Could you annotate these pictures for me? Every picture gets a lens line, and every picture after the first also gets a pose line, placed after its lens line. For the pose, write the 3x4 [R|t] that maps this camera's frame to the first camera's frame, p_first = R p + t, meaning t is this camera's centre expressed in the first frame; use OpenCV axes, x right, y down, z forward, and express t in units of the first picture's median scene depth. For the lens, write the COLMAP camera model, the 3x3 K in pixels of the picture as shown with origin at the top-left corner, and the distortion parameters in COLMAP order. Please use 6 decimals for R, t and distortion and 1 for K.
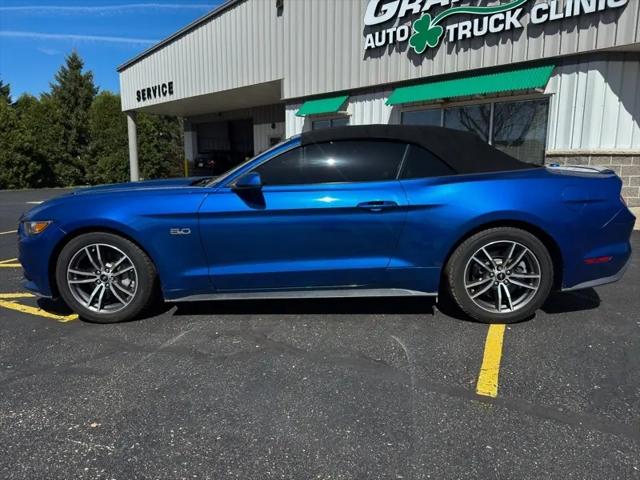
lens RADIAL K [[457.5, 0, 318.1], [0, 457.5, 246.5], [0, 0, 1]] dist [0.036340, -0.038374]
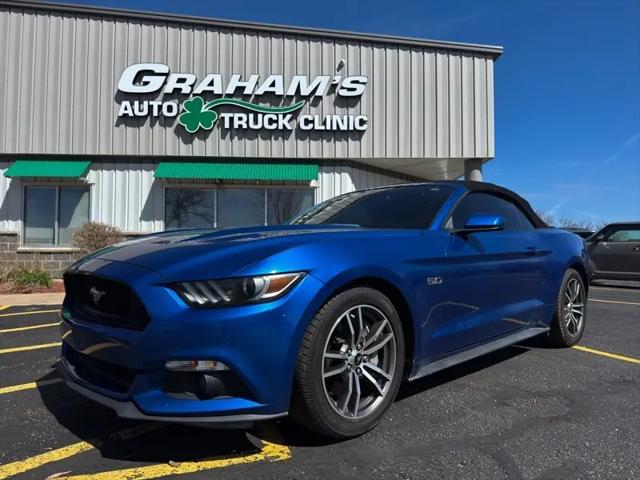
lens RADIAL K [[457.5, 0, 314.9], [0, 457.5, 253.4], [0, 0, 1]] dist [0.036340, -0.038374]
pose [[0.685393, 0.014516, 0.728029, -0.327192], [0.119666, 0.983963, -0.132277, 0.000088], [-0.718273, 0.177782, 0.672664, 0.196168]]
